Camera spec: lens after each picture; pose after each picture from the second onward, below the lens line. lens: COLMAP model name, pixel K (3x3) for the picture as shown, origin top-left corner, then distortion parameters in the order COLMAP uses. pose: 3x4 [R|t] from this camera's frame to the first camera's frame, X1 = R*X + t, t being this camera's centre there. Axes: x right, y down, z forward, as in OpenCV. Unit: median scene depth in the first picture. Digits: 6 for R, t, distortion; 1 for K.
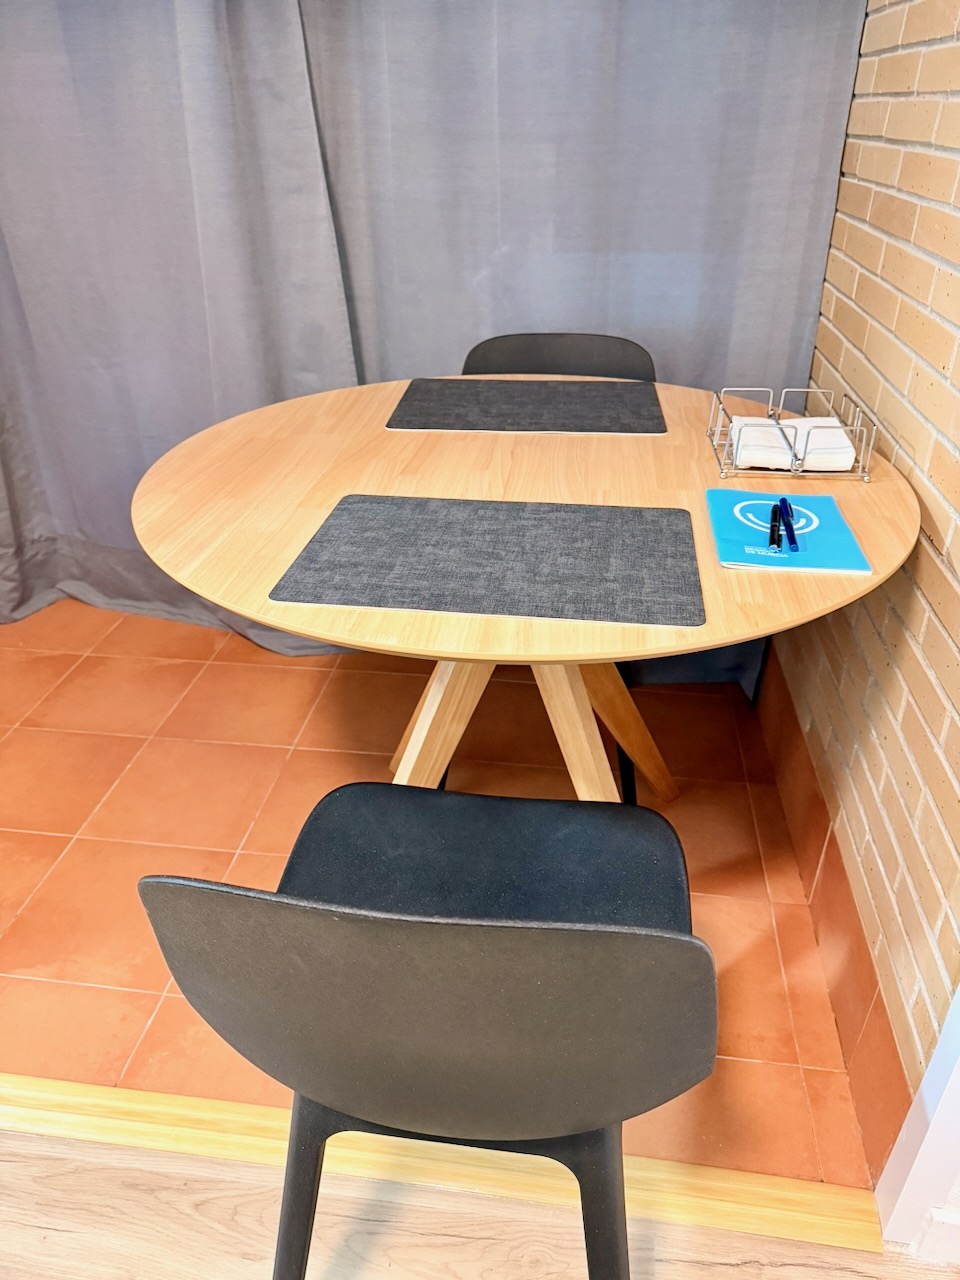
lens RADIAL K [[905.9, 0, 470.0], [0, 905.9, 632.1], [0, 0, 1]] dist [0.088477, -0.152696]
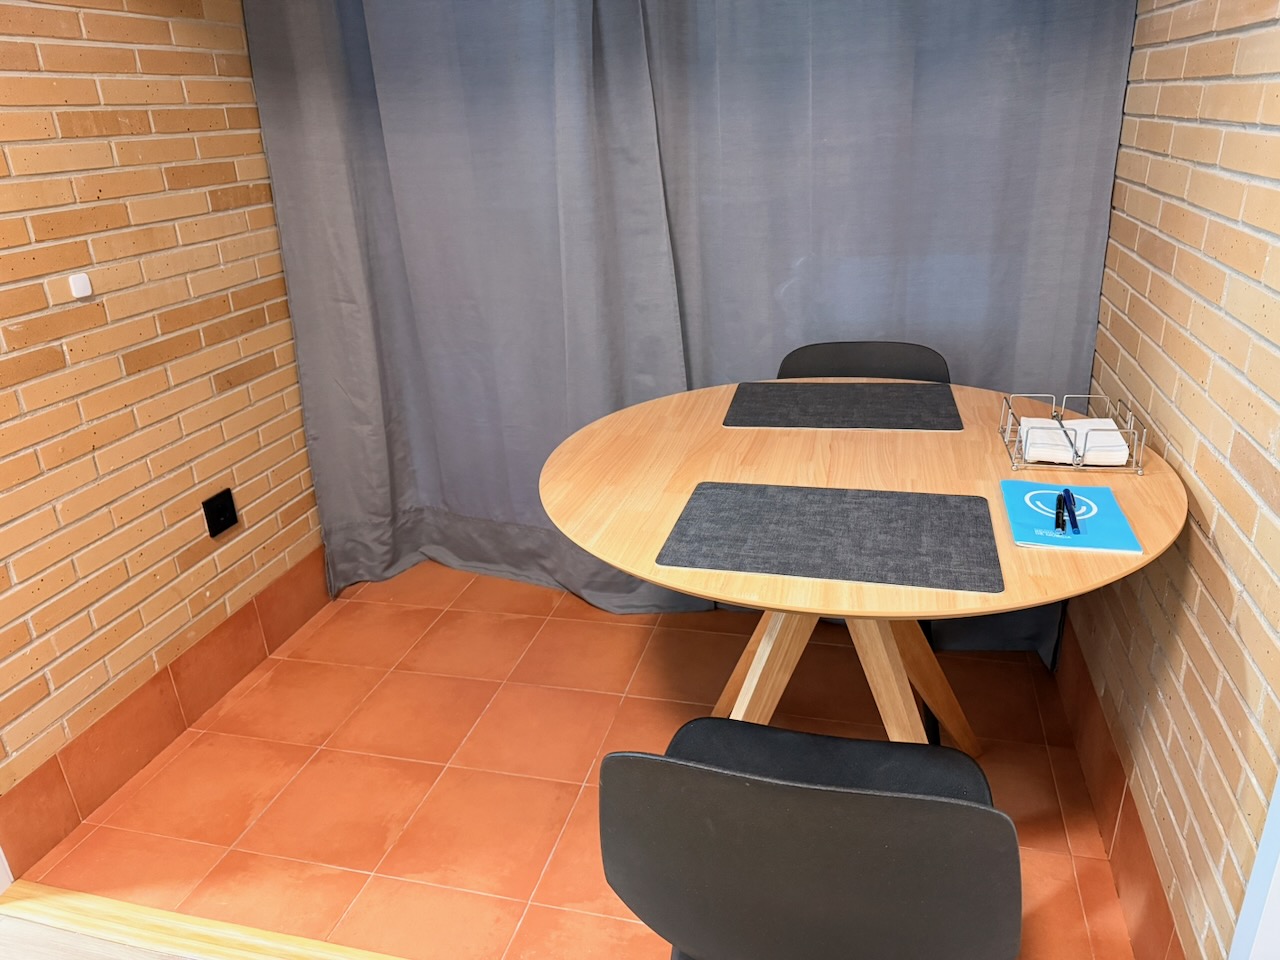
lens RADIAL K [[886.0, 0, 642.4], [0, 886.0, 480.0], [0, 0, 1]] dist [0.101586, -0.172349]
pose [[0.992089, 0.006102, -0.125389, -0.053620], [-0.022623, 0.991156, -0.130759, 0.008011], [0.123482, 0.132562, 0.983453, -0.194968]]
